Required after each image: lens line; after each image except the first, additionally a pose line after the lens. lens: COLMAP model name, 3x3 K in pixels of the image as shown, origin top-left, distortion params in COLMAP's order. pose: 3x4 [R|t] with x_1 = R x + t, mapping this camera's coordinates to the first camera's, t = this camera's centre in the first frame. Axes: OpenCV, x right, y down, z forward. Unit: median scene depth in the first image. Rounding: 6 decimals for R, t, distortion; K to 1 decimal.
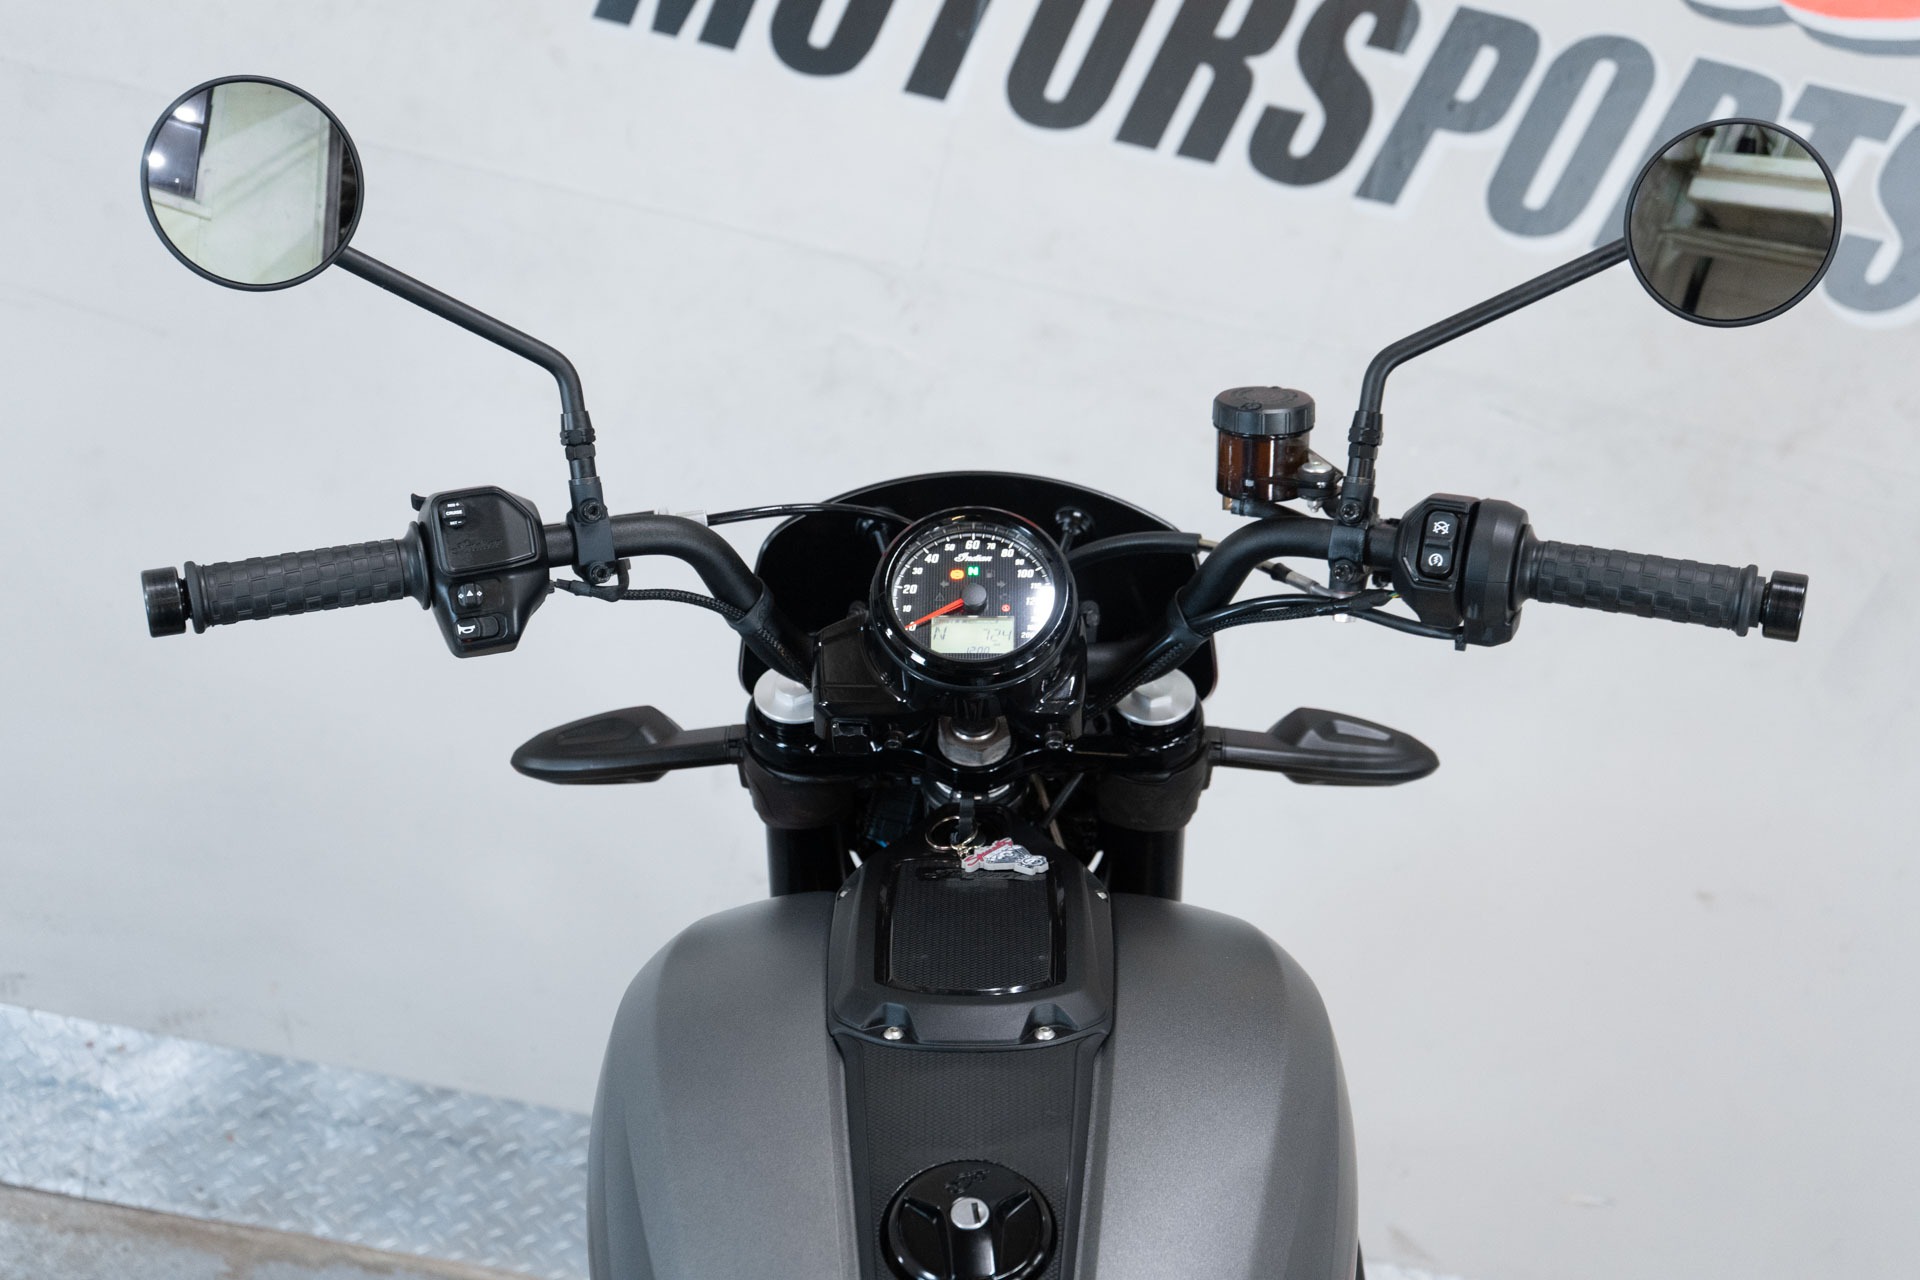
lens RADIAL K [[2482.1, 0, 960.0], [0, 2482.1, 640.0], [0, 0, 1]] dist [0.005856, 0.035766]
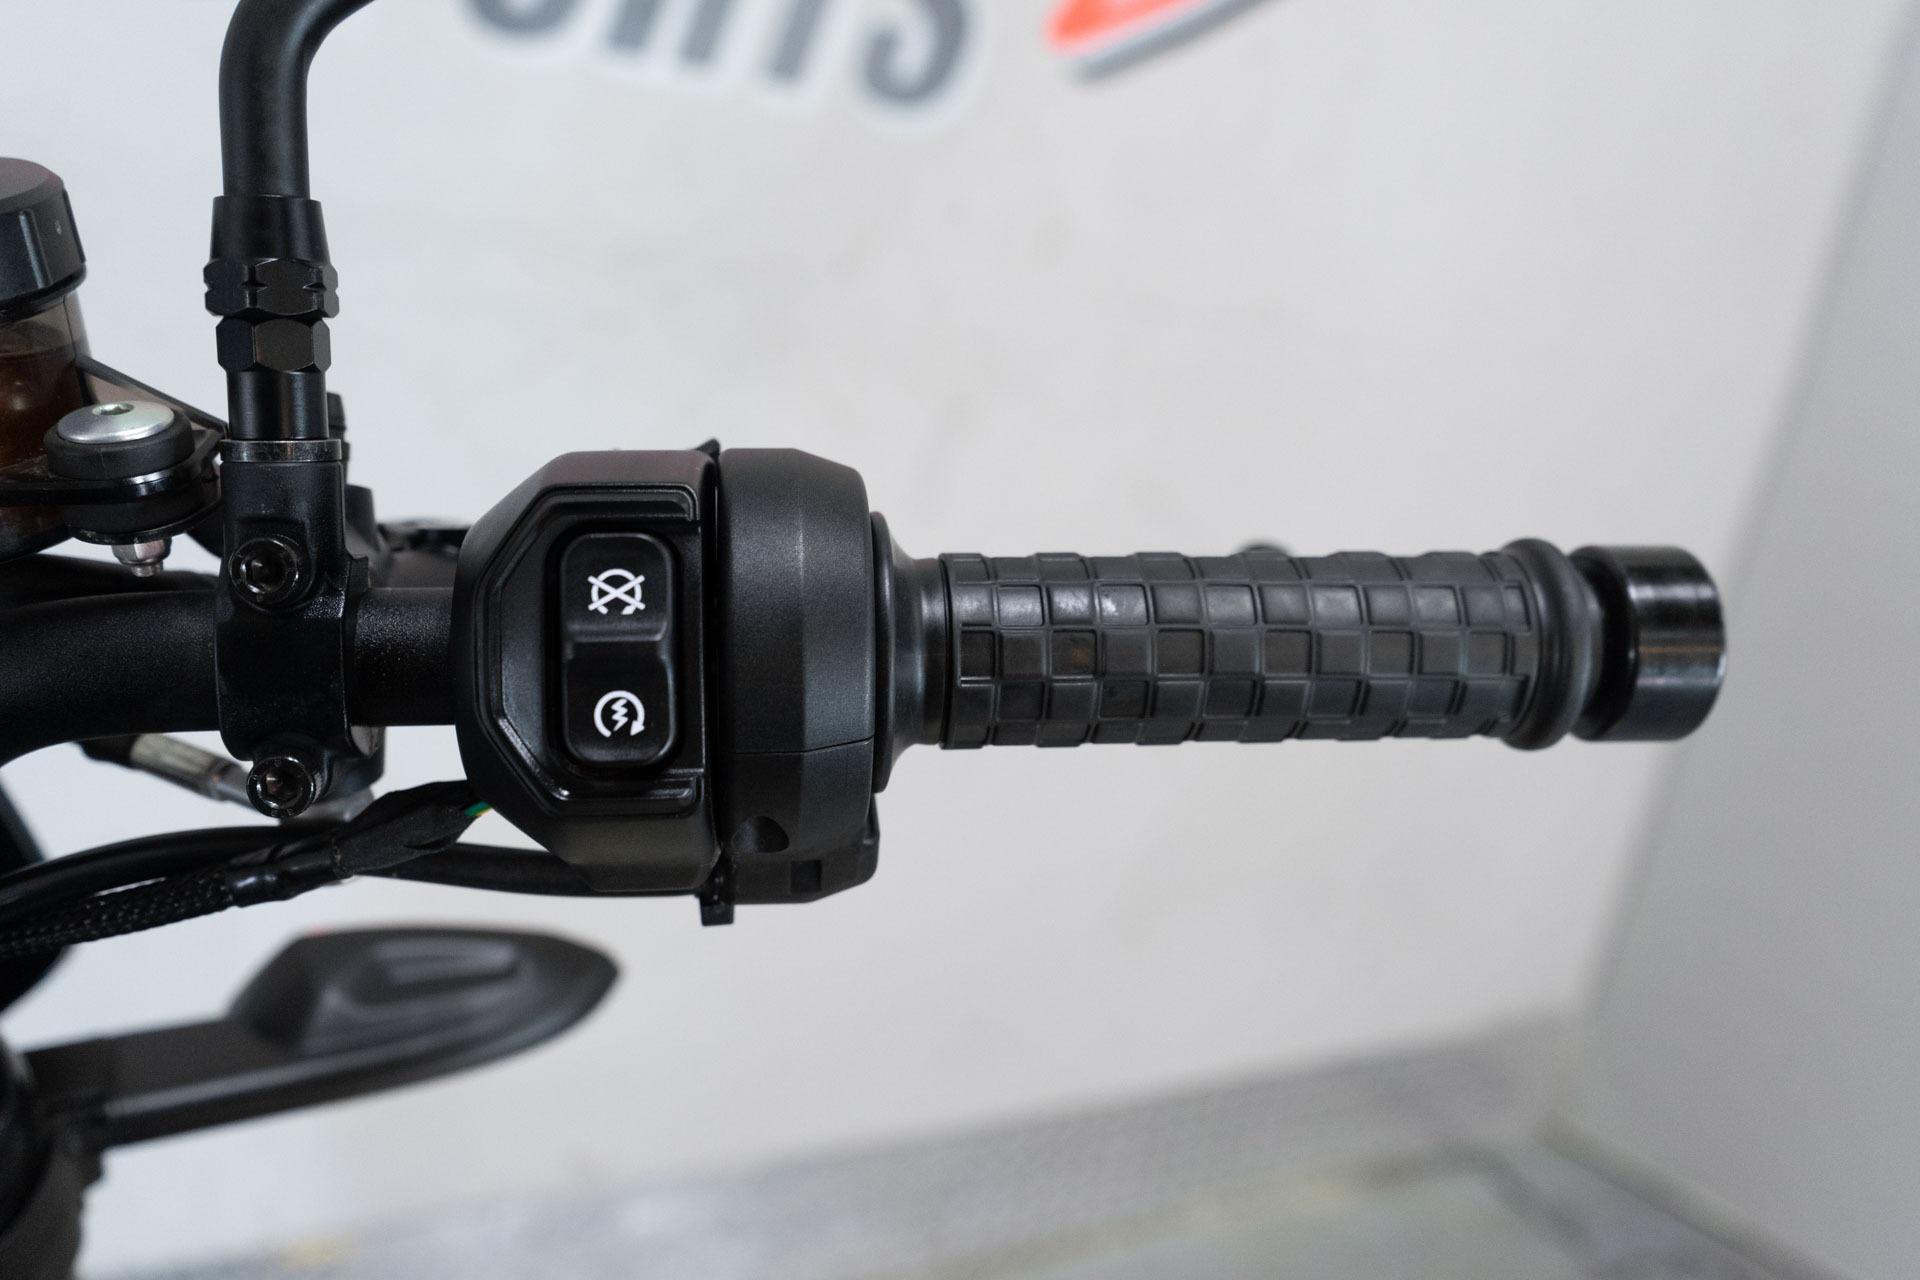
lens RADIAL K [[1685.1, 0, 960.0], [0, 1685.1, 640.0], [0, 0, 1]] dist [0.000085, -0.000535]
pose [[0.882889, -0.196152, 0.426651, 0.141334], [0.149447, 0.978708, 0.140702, -0.057674], [-0.445166, -0.060462, 0.893405, 0.784006]]
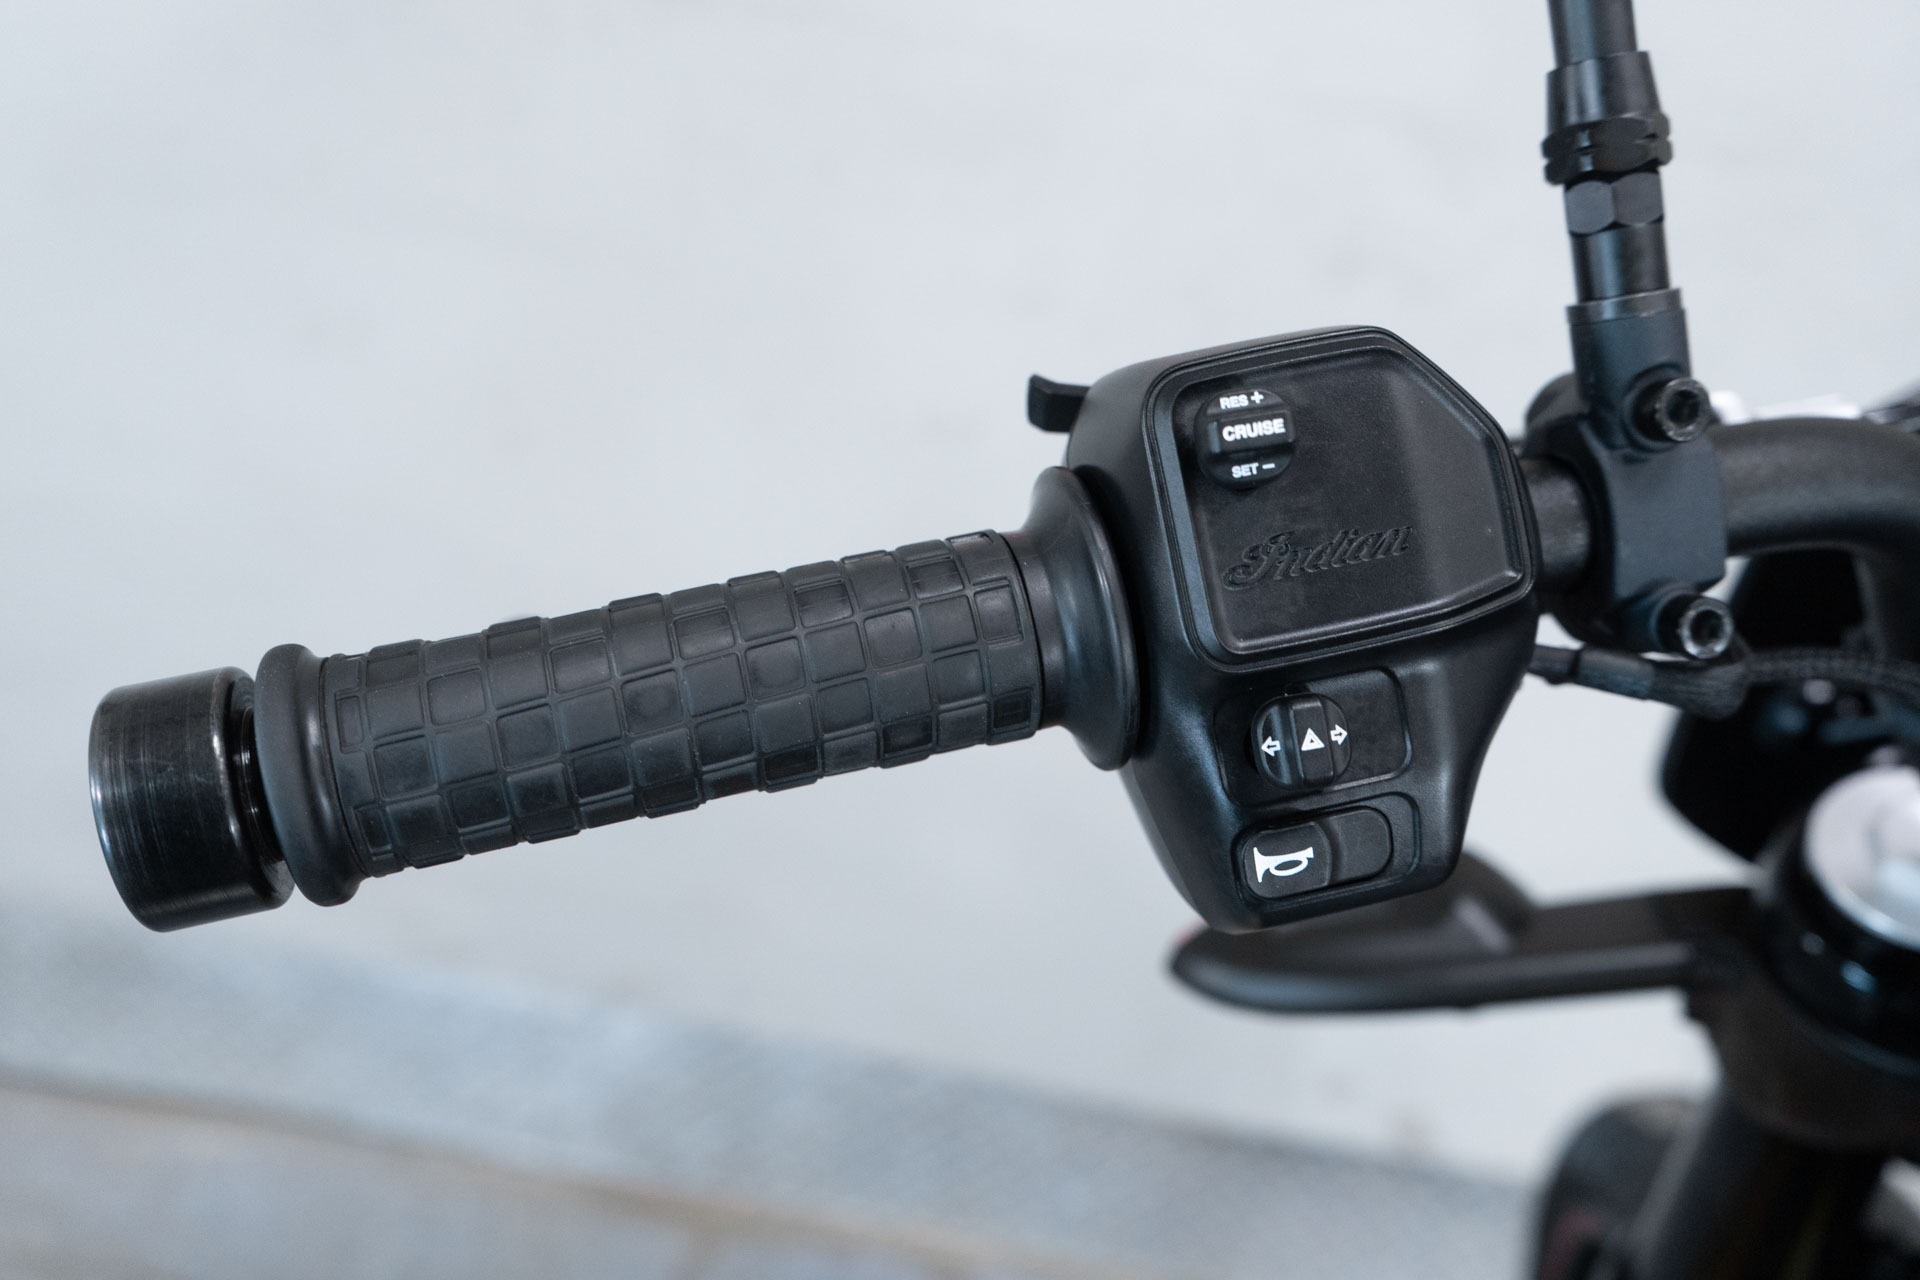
lens RADIAL K [[1685.1, 0, 960.0], [0, 1685.1, 640.0], [0, 0, 1]] dist [0.000085, -0.000535]
pose [[0.990541, -0.021348, -0.135547, -0.200036], [0.030457, 0.997388, 0.065493, -0.039942], [0.133795, -0.069001, 0.988604, 0.783203]]
